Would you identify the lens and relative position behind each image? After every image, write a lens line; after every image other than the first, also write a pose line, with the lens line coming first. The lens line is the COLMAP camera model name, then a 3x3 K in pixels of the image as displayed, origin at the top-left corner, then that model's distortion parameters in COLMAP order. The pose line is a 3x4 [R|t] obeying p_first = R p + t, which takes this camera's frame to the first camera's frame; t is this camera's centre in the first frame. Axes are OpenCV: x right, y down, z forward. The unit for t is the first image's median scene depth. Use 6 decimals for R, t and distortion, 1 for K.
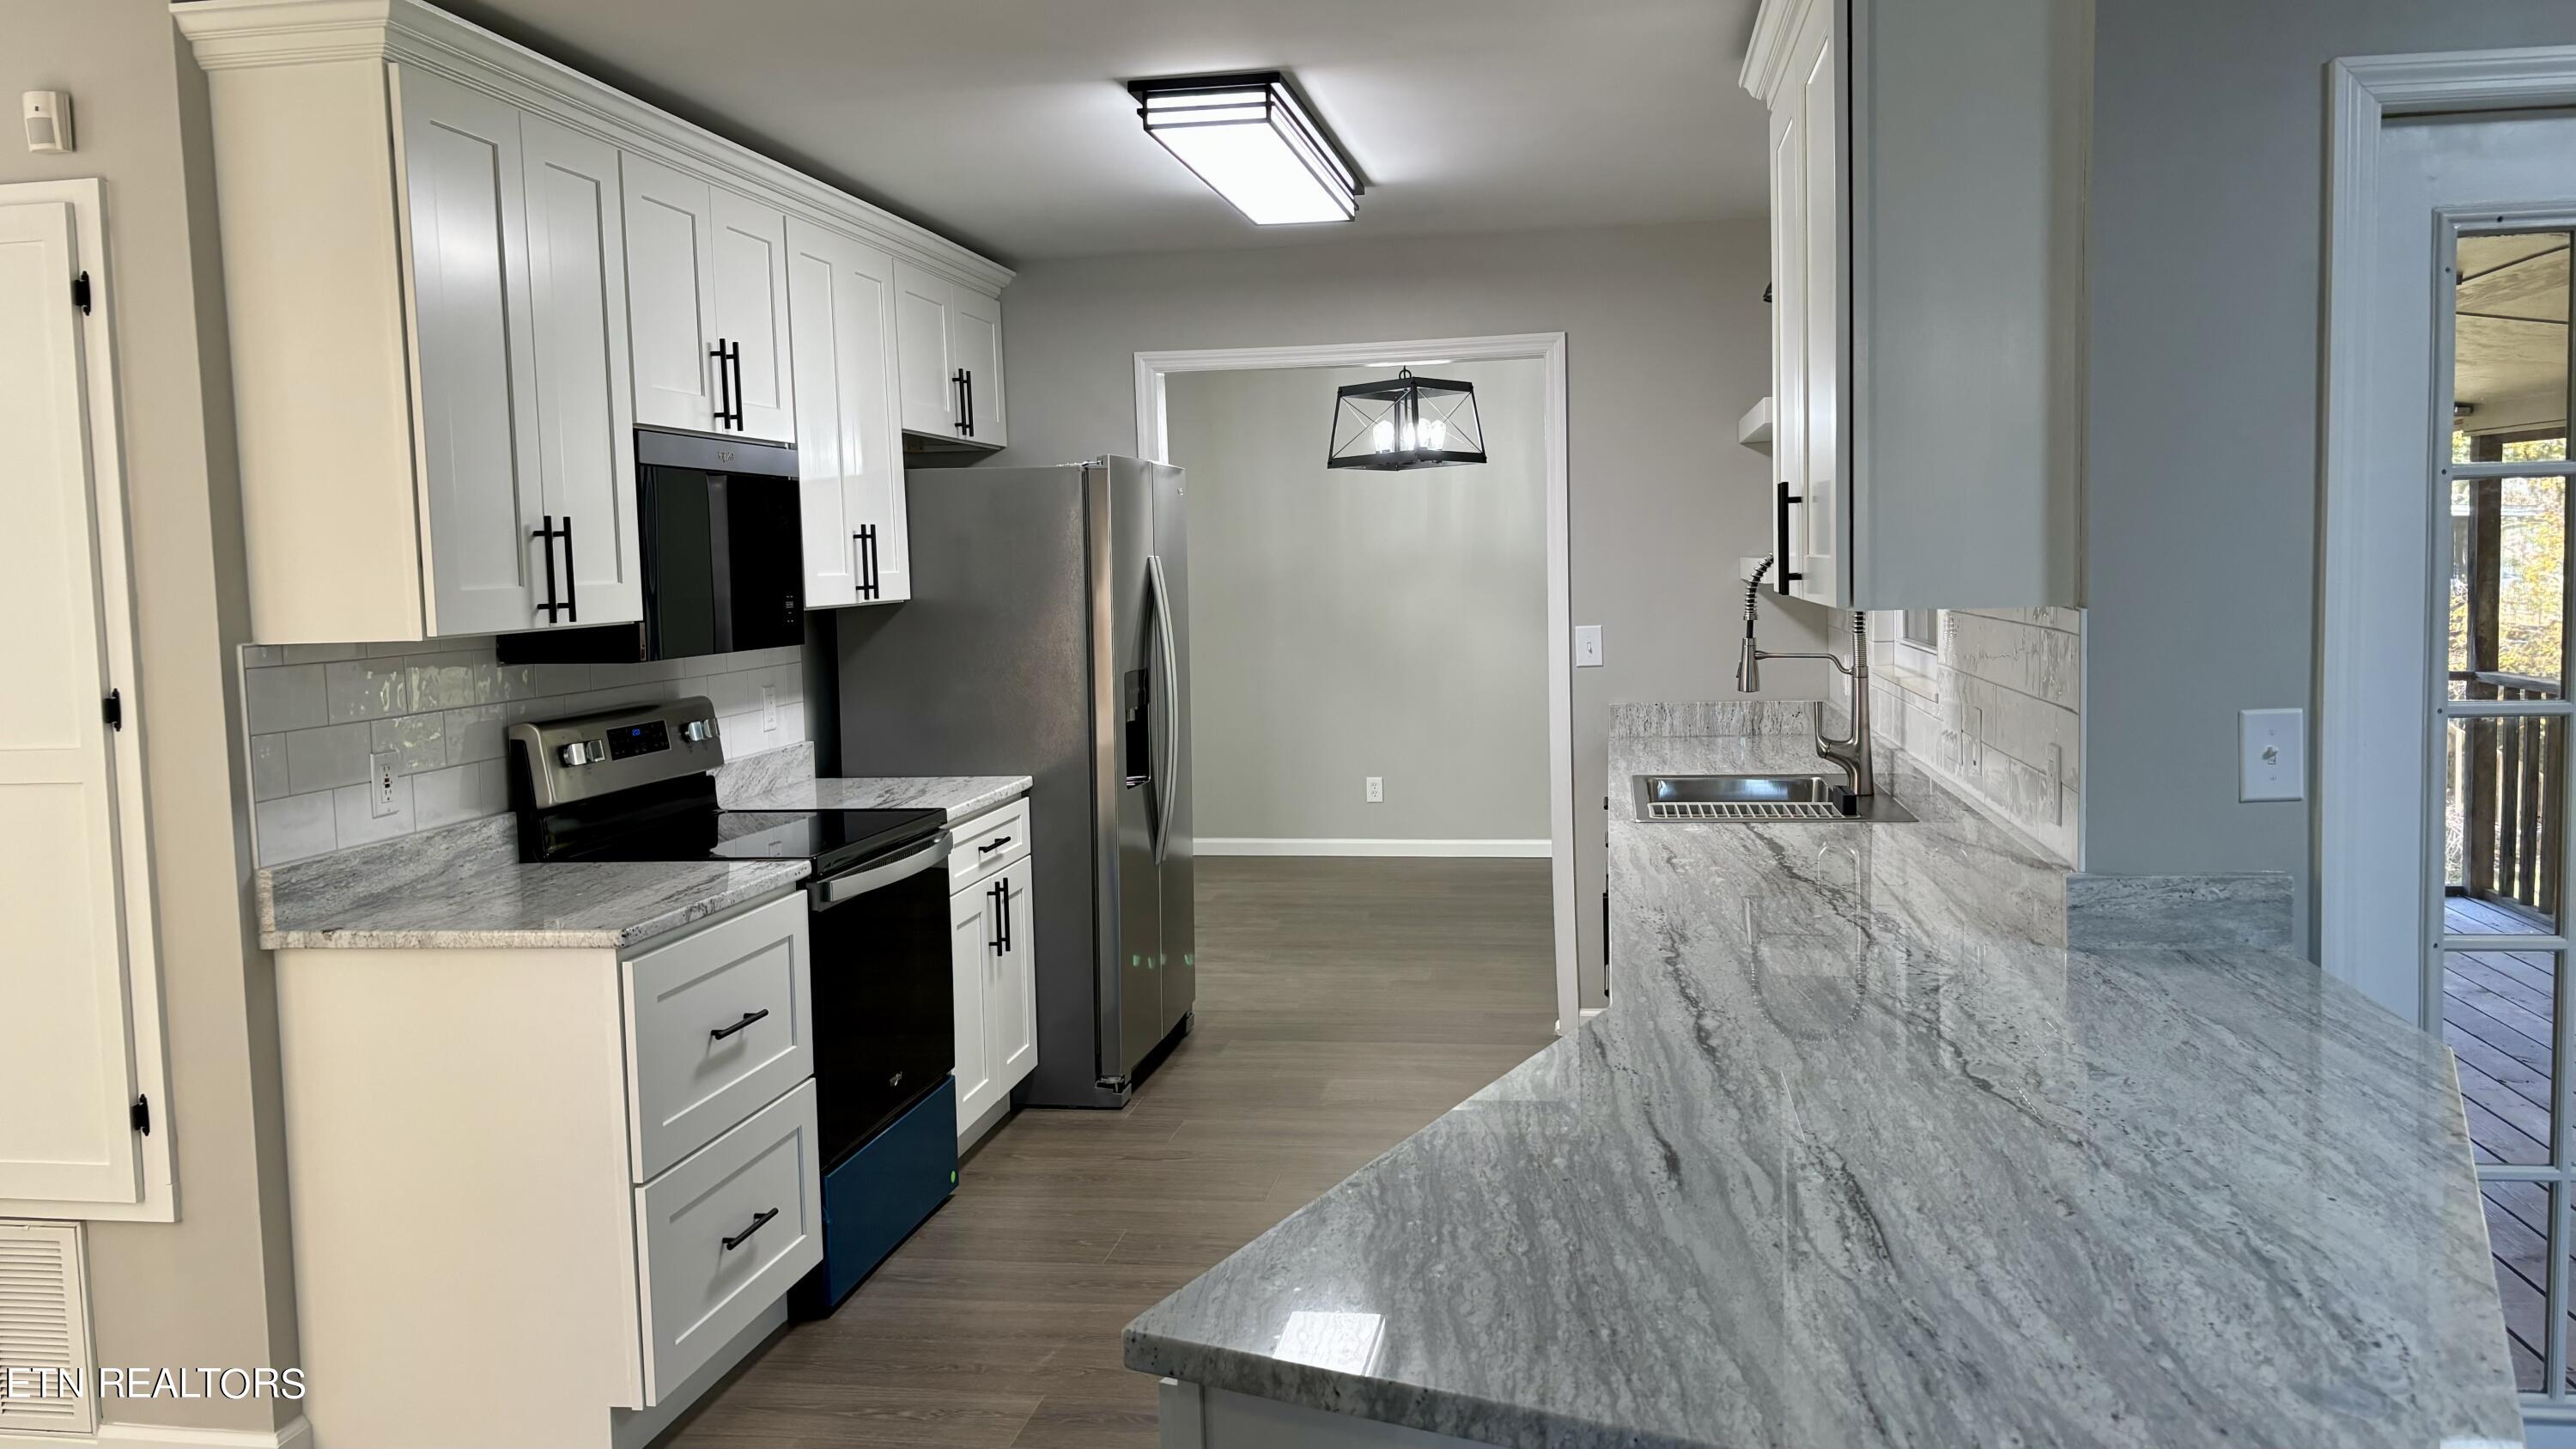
lens RADIAL K [[1968.8, 0, 1288.0], [0, 1968.8, 724.5], [0, 0, 1]] dist [0.050322, -0.090475]
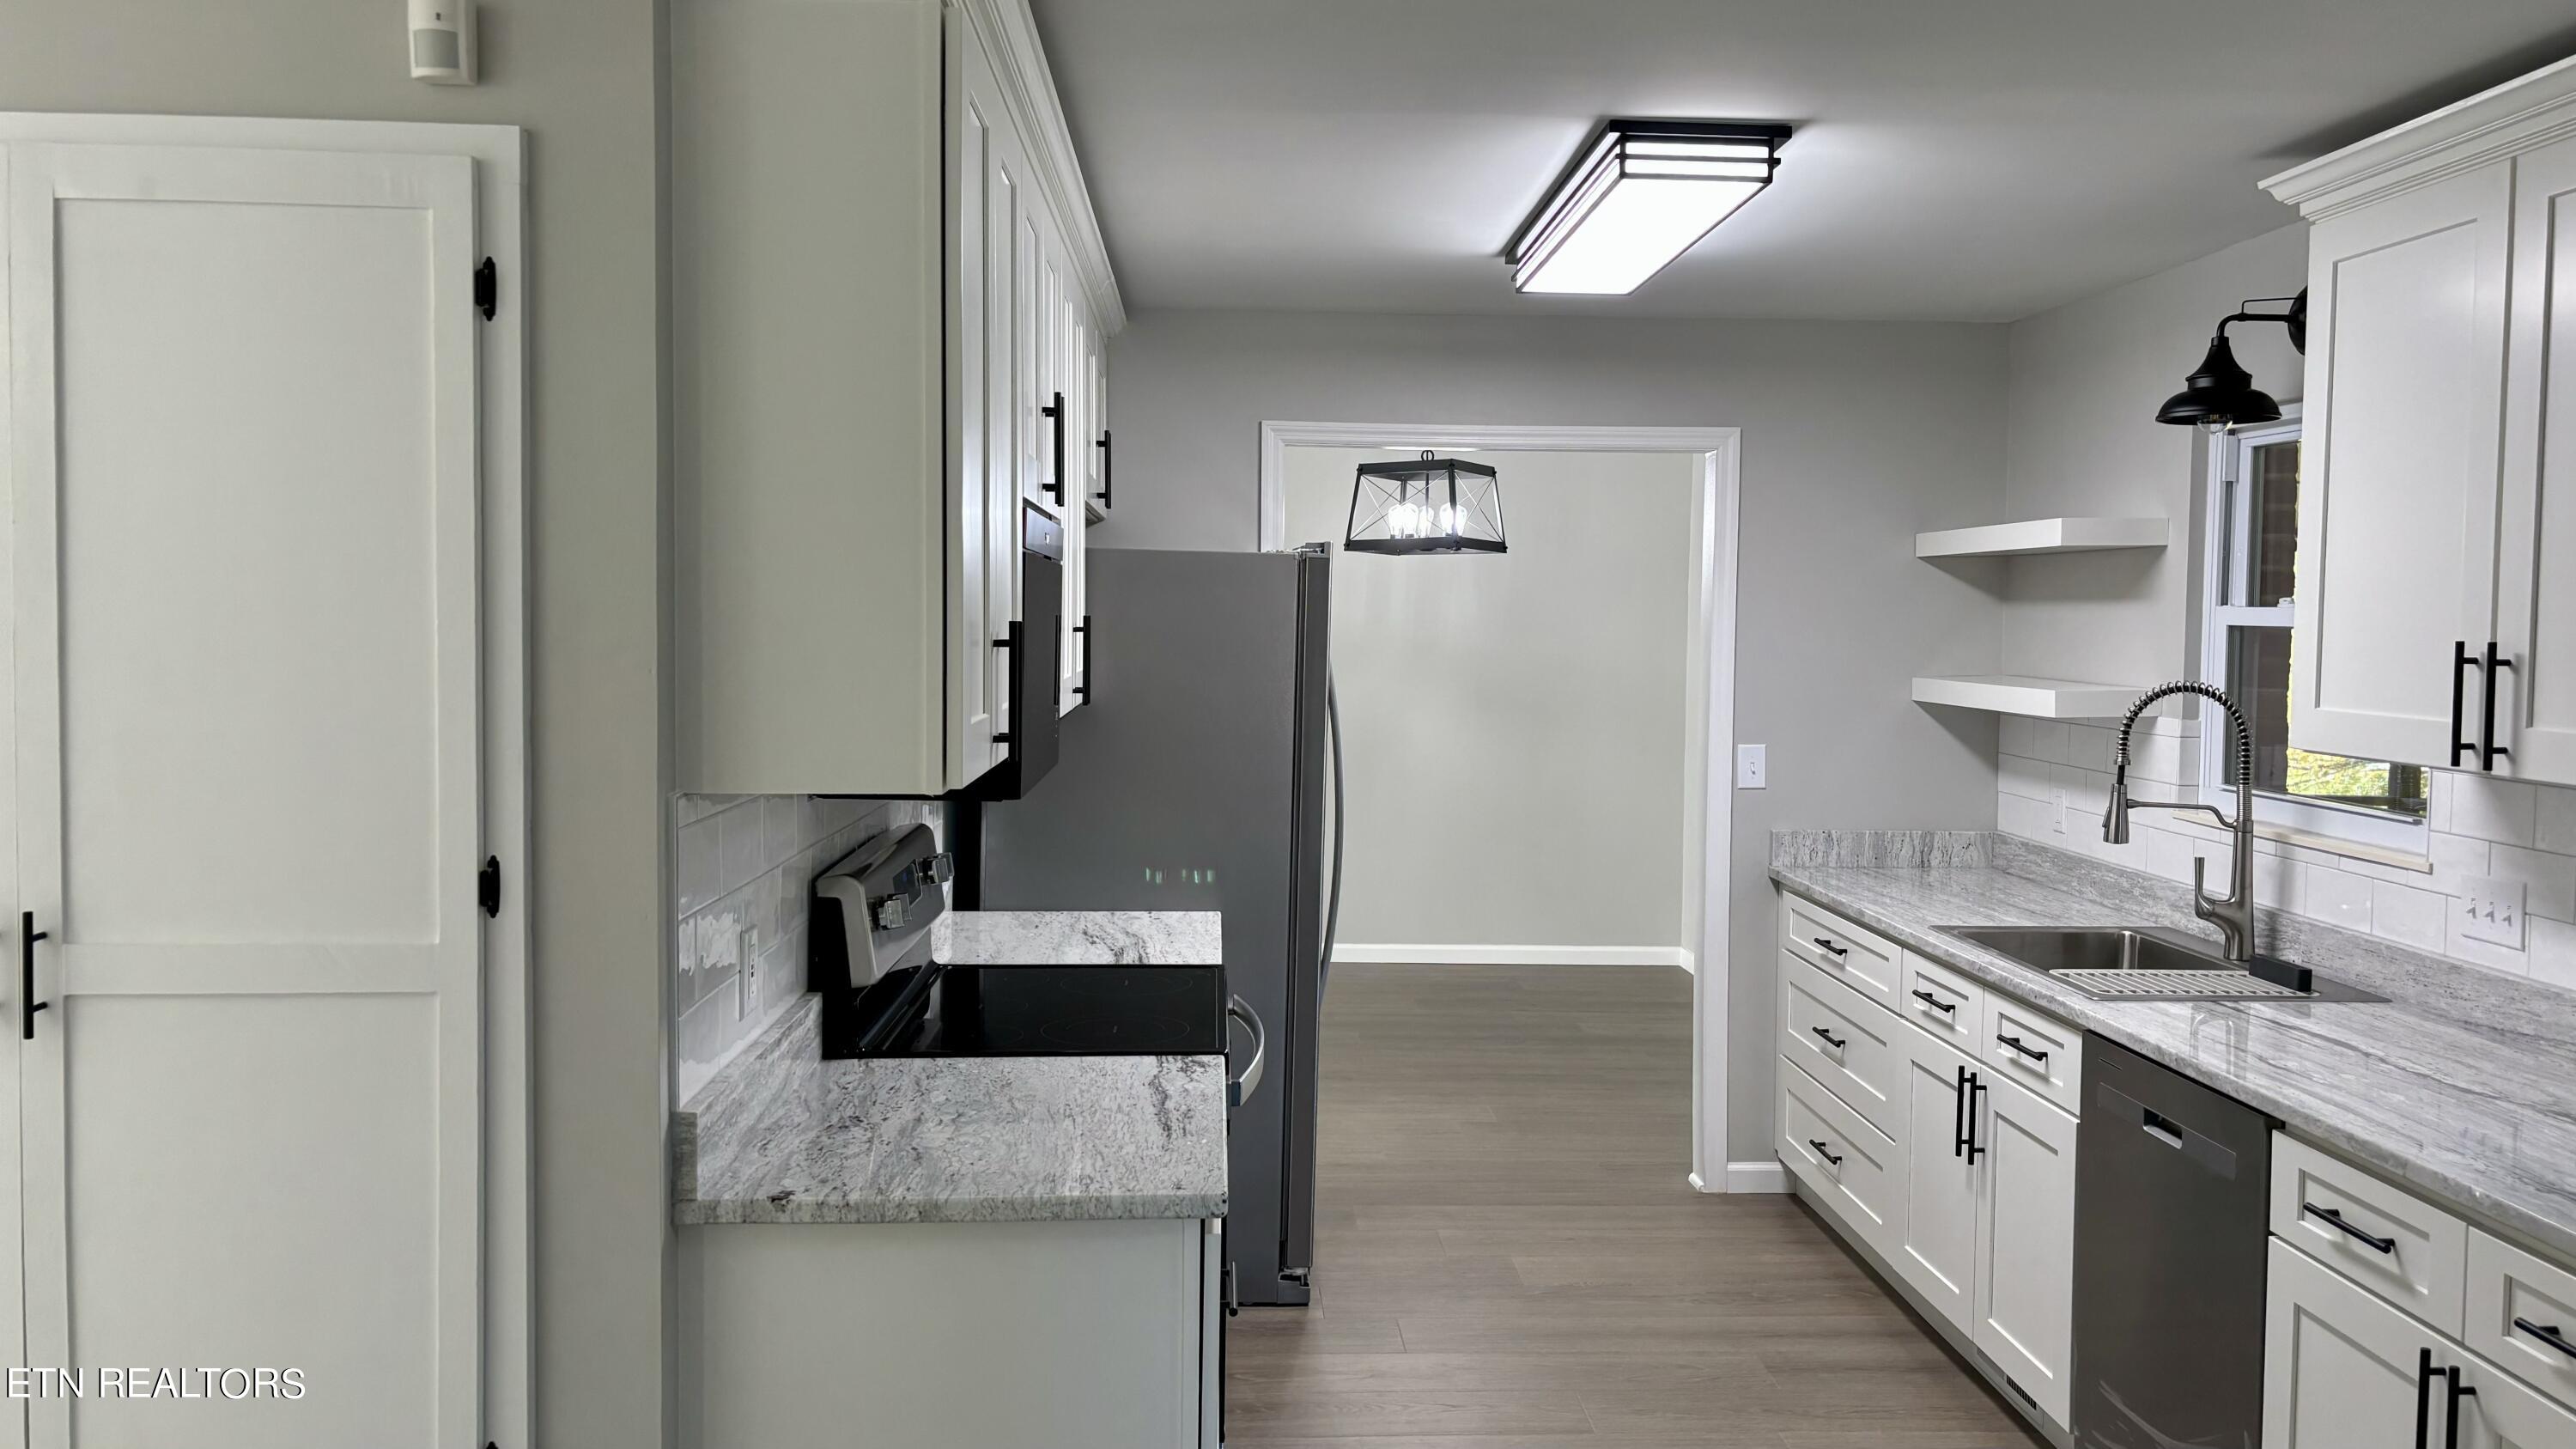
lens RADIAL K [[1968.8, 0, 1288.0], [0, 1968.8, 724.5], [0, 0, 1]] dist [0.050322, -0.090475]
pose [[0.978318, 0.027890, 0.205222, -0.328364], [-0.022025, 0.999283, -0.030808, -0.034607], [-0.205934, 0.025620, 0.978230, 0.184558]]
